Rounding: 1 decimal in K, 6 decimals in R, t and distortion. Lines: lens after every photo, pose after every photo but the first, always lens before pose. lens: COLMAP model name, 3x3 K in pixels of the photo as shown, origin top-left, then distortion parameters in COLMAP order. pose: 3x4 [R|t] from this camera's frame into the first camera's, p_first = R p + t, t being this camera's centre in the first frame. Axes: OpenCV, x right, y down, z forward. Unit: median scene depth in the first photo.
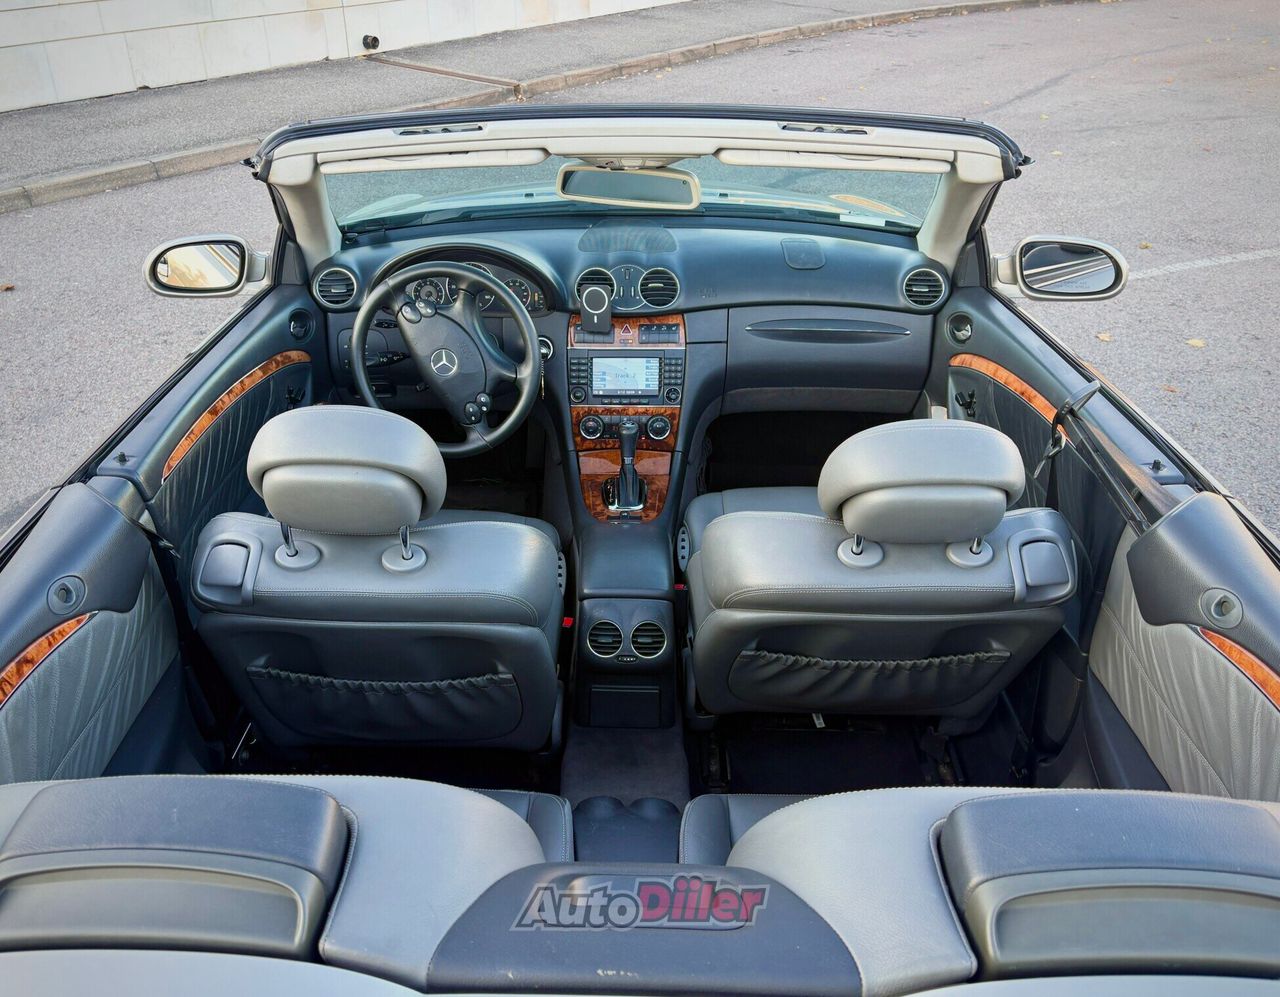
lens RADIAL K [[1103.7, 0, 637.6], [0, 1103.7, 504.8], [0, 0, 1]] dist [0.011461, -0.017222]
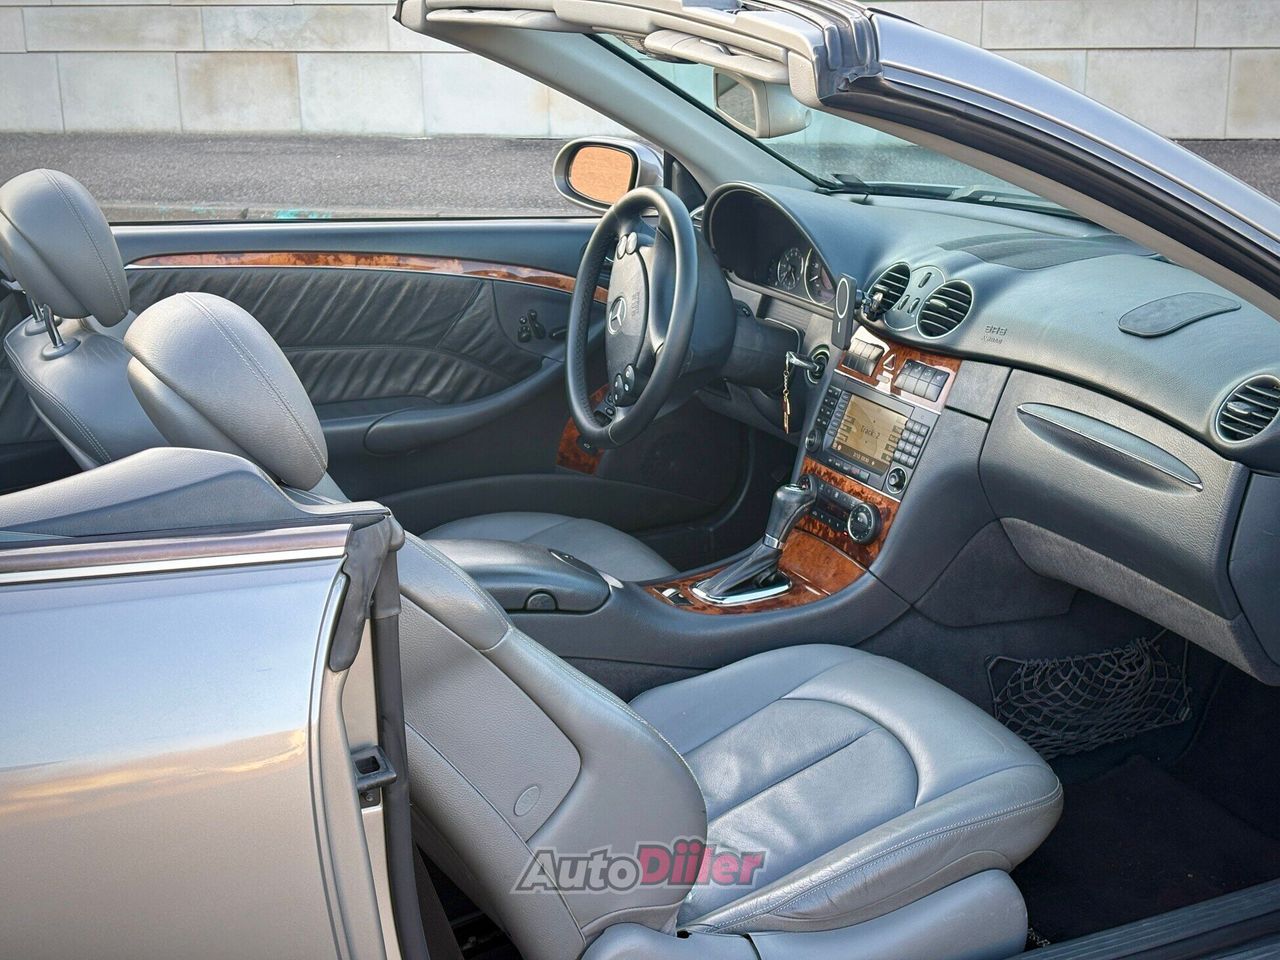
lens RADIAL K [[1944.9, 0, 639.8], [0, 1944.9, 481.0], [0, 0, 1]] dist [0.040237, 0.000000]
pose [[0.458340, 0.266531, -0.847871, 0.872705], [-0.431650, 0.900666, 0.049786, -0.091281], [0.776918, 0.343165, 0.527860, 0.330769]]
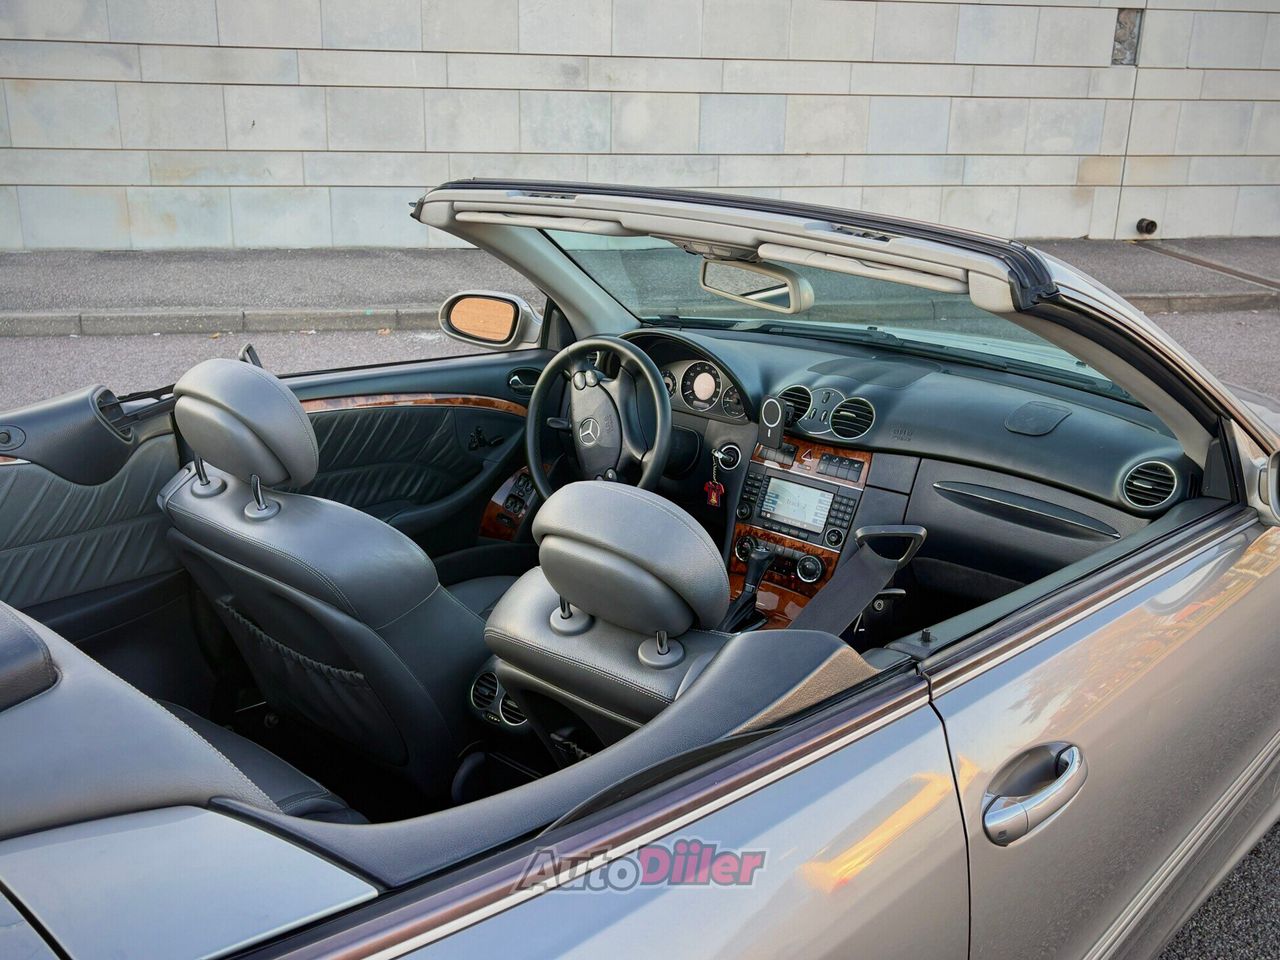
lens RADIAL K [[1296.9, 0, 643.1], [0, 1296.9, 474.1], [0, 0, 1]] dist [0.056250, 0.000000]
pose [[0.783176, 0.220643, -0.581337, 0.503628], [-0.337966, 0.935817, -0.100123, 0.008258], [0.521934, 0.274886, 0.807479, 0.073708]]
